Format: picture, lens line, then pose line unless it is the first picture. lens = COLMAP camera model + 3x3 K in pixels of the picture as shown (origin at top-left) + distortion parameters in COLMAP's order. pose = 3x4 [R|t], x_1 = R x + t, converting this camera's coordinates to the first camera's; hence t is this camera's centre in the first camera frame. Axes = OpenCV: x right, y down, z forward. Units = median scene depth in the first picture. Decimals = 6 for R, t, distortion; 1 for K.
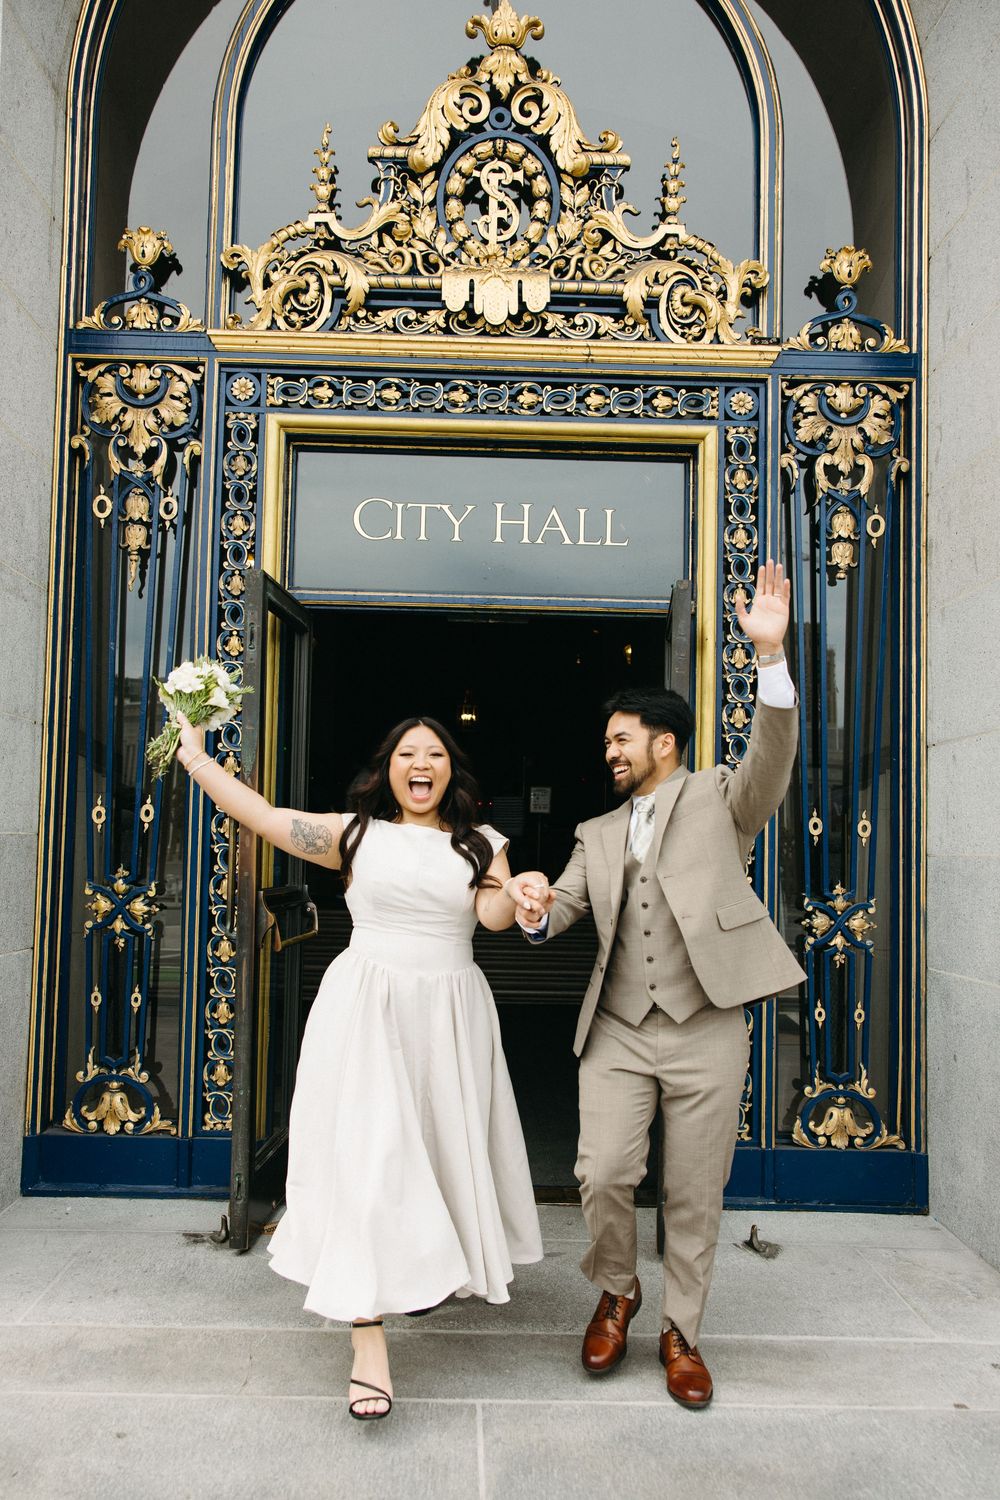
lens RADIAL K [[1185.3, 0, 486.6], [0, 1185.3, 757.8], [0, 0, 1]] dist [0.029695, -0.020988]
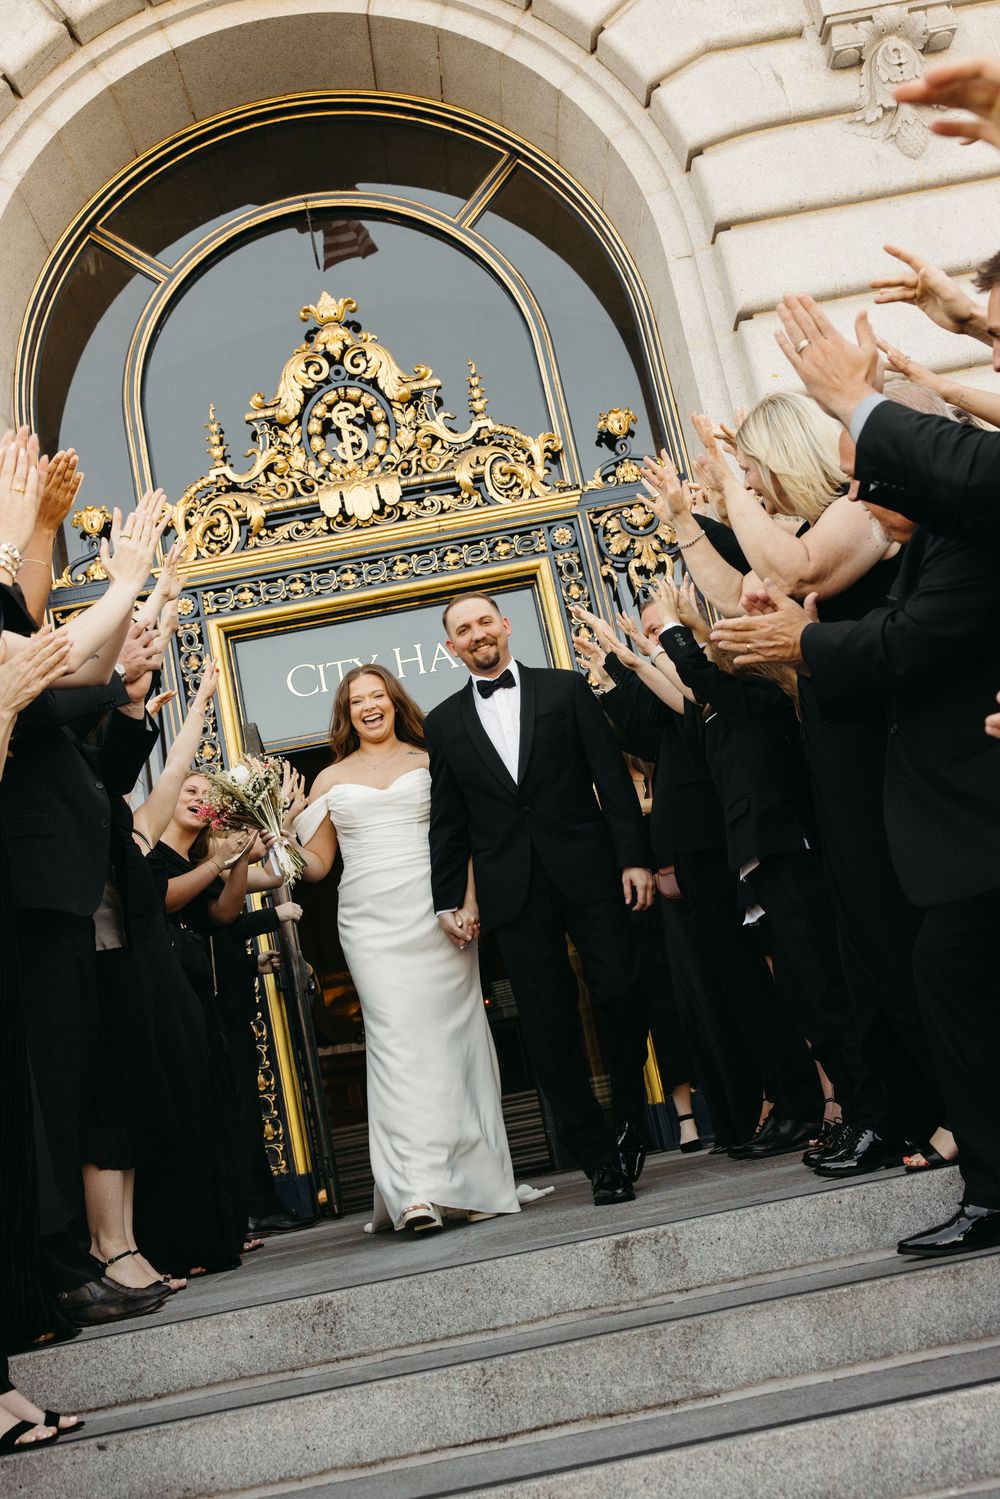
lens RADIAL K [[1740.7, 0, 487.6], [0, 1740.7, 752.7], [0, 0, 1]] dist [0.039407, 0.000000]
pose [[0.976897, -0.212696, 0.020818, 0.044256], [0.212919, 0.960259, -0.180464, 0.255531], [0.018393, 0.180727, 0.983361, -0.831357]]
